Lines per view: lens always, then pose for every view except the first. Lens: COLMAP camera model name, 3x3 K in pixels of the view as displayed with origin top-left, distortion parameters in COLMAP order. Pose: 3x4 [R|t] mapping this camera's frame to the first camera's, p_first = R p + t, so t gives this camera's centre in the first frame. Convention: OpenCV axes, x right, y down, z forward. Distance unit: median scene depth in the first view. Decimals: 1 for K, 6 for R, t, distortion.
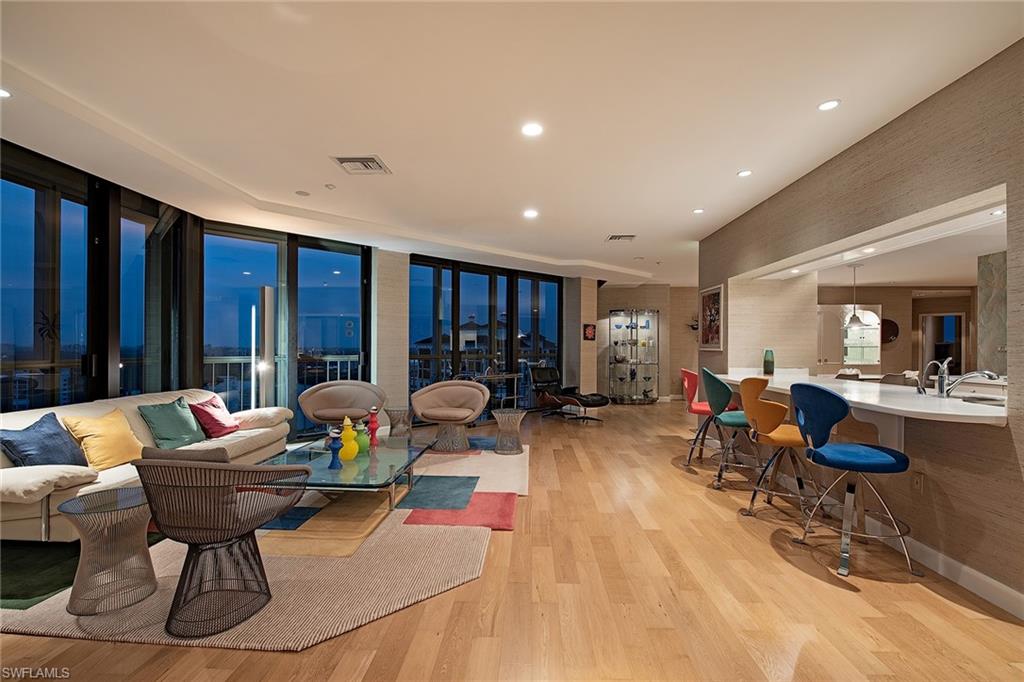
lens RADIAL K [[440.6, 0, 511.5], [0, 440.6, 344.6], [0, 0, 1]] dist [-0.012302, 0.000051]
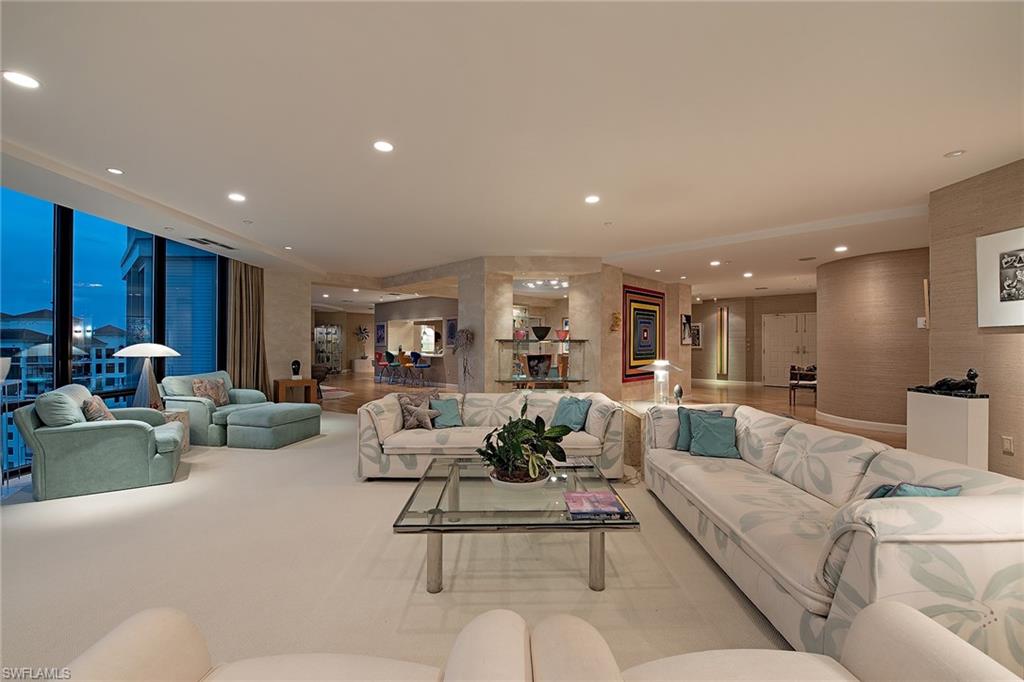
lens RADIAL K [[417.7, 0, 514.5], [0, 417.7, 343.4], [0, 0, 1]] dist [-0.011773, -0.000086]
pose [[0.646751, 0.001473, 0.762700, -0.580352], [-0.005238, 0.999983, 0.002511, -0.006291], [-0.762683, -0.005619, 0.646748, -0.772819]]
